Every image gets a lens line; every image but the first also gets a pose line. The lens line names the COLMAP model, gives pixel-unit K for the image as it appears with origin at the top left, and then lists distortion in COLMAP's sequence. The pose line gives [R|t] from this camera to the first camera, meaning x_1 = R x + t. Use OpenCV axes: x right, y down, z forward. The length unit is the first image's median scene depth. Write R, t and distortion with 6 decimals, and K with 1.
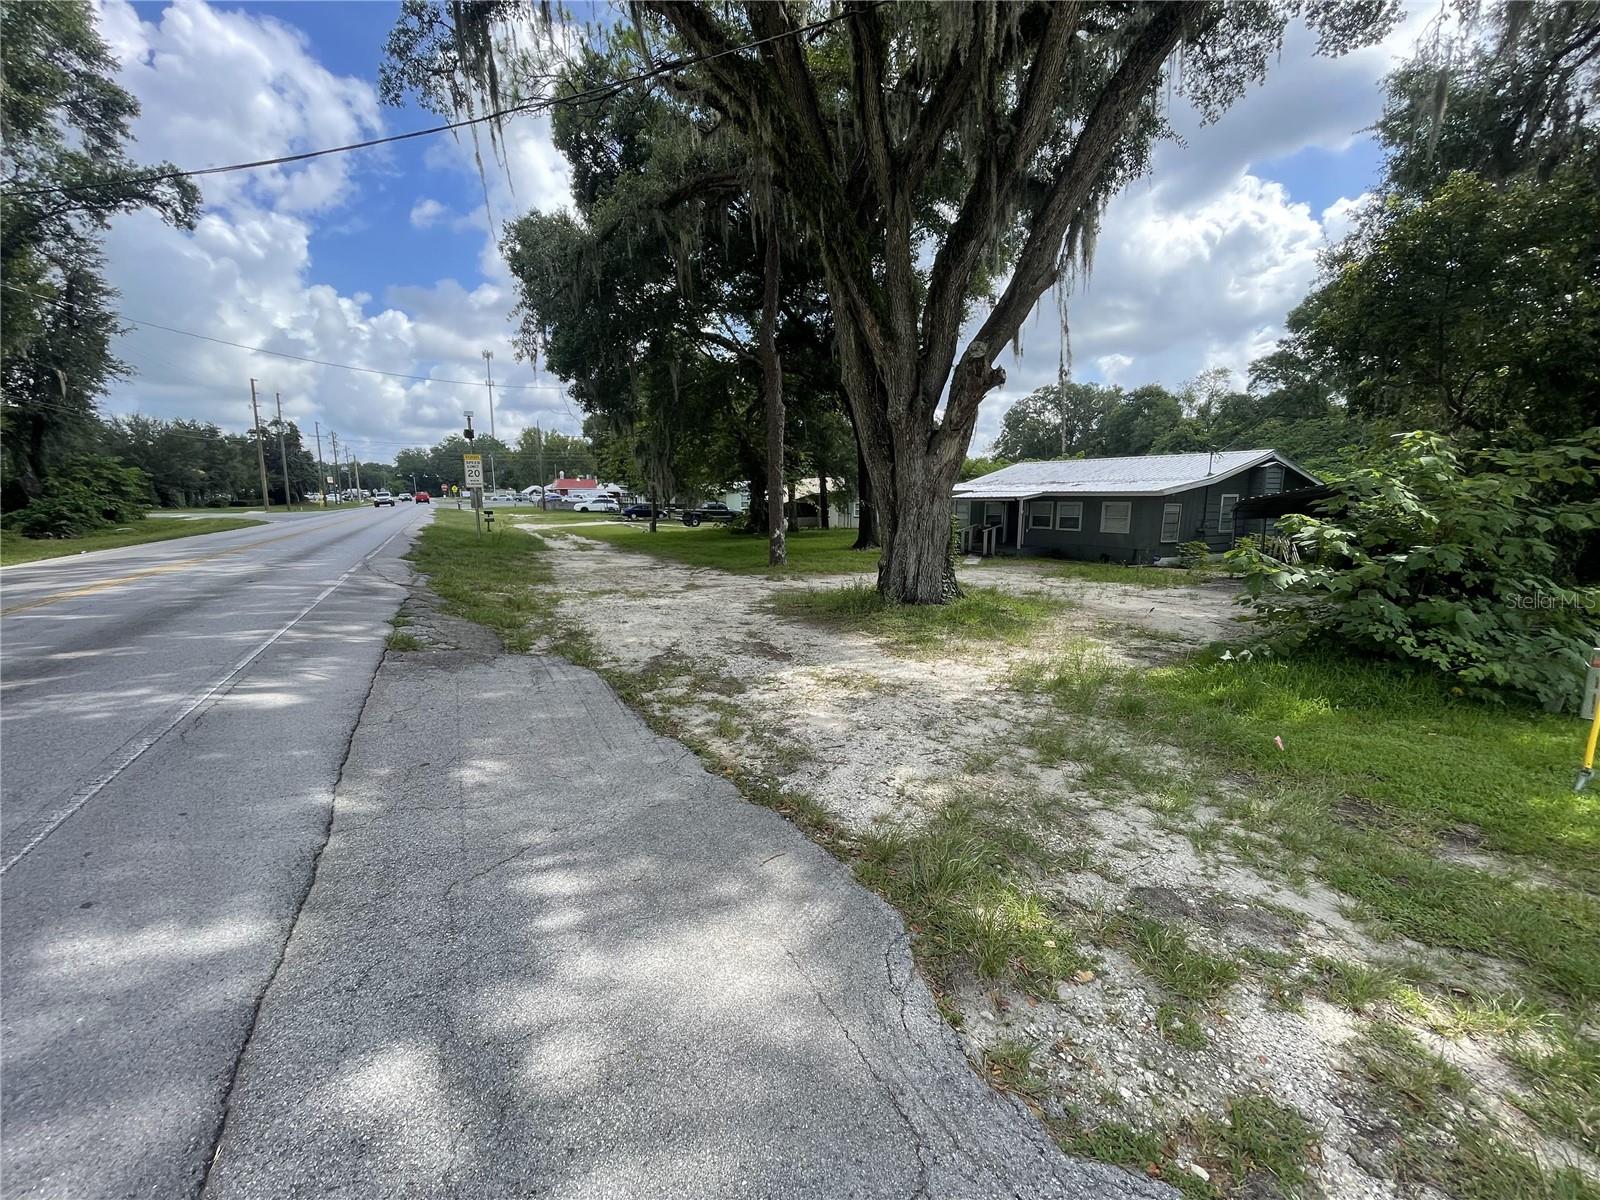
lens RADIAL K [[625.7, 0, 800.0], [0, 625.7, 600.0], [0, 0, 1]] dist [0.001593, 0.000139]
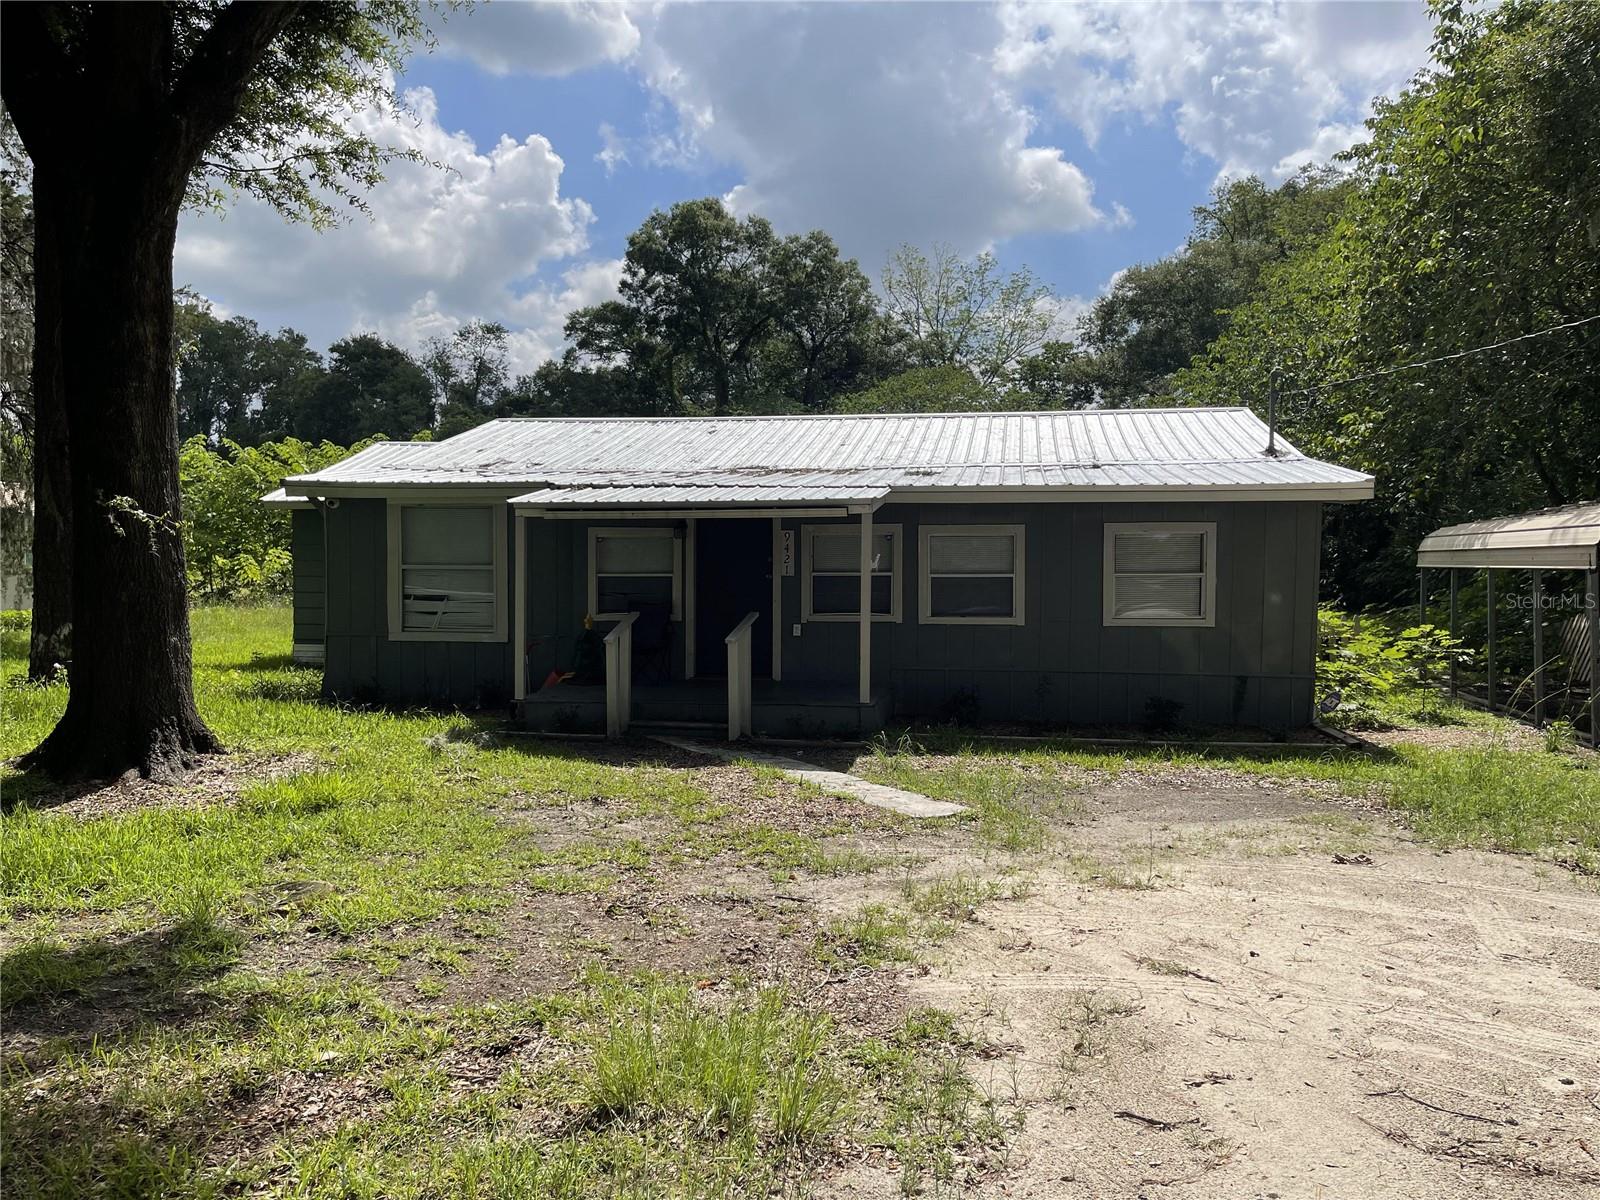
lens RADIAL K [[1139.9, 0, 800.0], [0, 1139.9, 600.0], [0, 0, 1]] dist [-0.007450, -0.002917]
pose [[0.571013, -0.031879, 0.820322, -0.031044], [0.136173, 0.989081, -0.056350, -0.089318], [-0.809569, 0.143882, 0.569119, 0.665795]]
